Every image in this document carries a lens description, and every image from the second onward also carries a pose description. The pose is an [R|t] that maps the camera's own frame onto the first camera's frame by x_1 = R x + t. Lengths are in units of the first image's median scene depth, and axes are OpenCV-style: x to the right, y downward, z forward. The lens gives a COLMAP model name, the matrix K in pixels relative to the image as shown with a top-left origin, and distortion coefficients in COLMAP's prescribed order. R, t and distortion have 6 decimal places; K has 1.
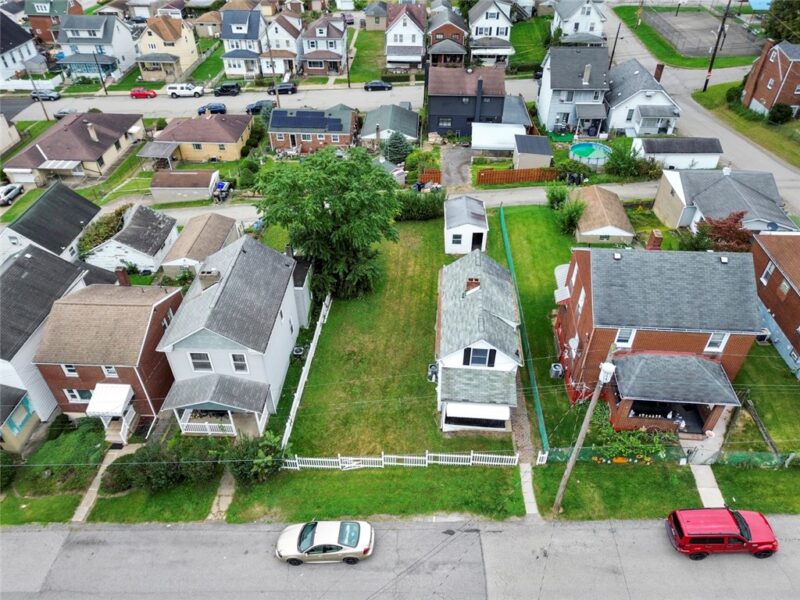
lens RADIAL K [[575.8, 0, 400.0], [0, 575.8, 300.0], [0, 0, 1]] dist [0.029102, -0.004313]
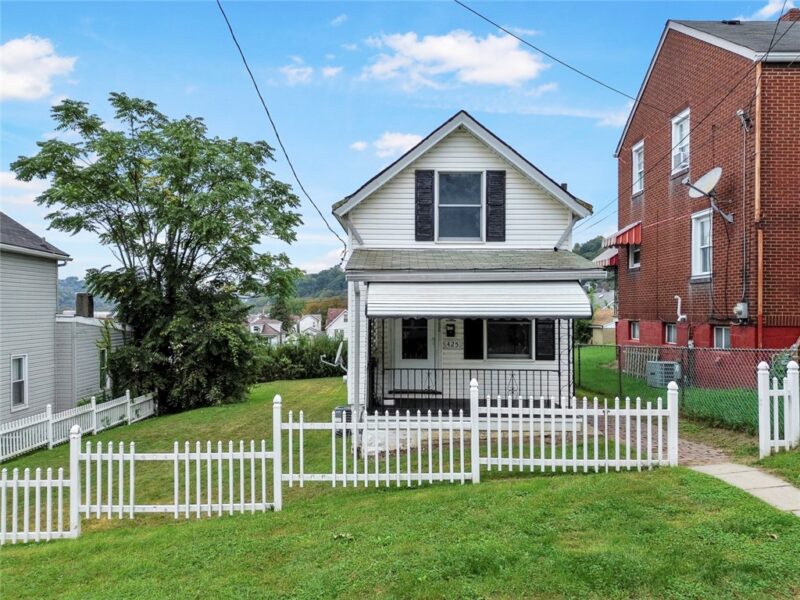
lens RADIAL K [[575.8, 0, 400.0], [0, 575.8, 300.0], [0, 0, 1]] dist [0.029102, -0.004313]
pose [[0.997018, 0.003778, 0.077079, 0.073468], [0.047143, 0.760960, -0.647084, 0.363448], [-0.061099, 0.648788, 0.758512, 0.761820]]
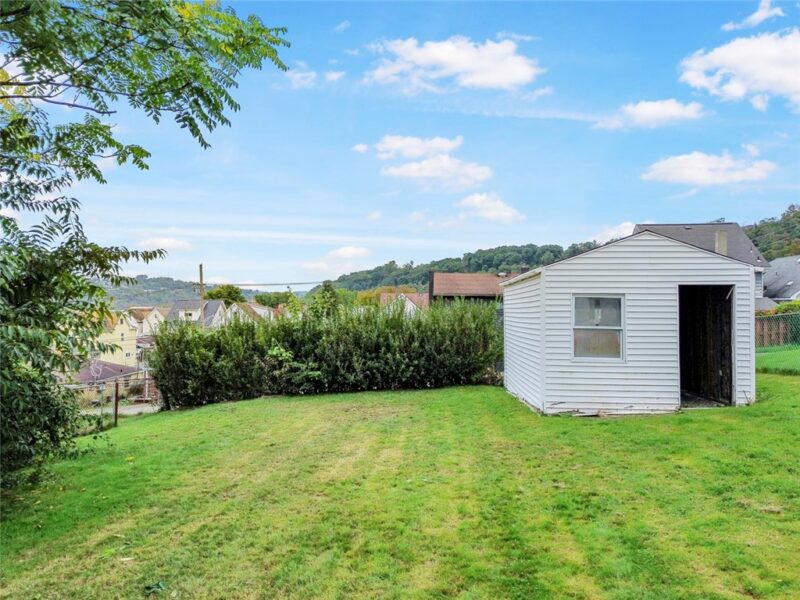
lens RADIAL K [[575.8, 0, 400.0], [0, 575.8, 300.0], [0, 0, 1]] dist [0.029102, -0.004313]
pose [[0.999839, 0.005628, -0.017063, 0.053692], [-0.015311, 0.763836, -0.645229, 0.020599], [0.009402, 0.645386, 0.763799, 1.265334]]
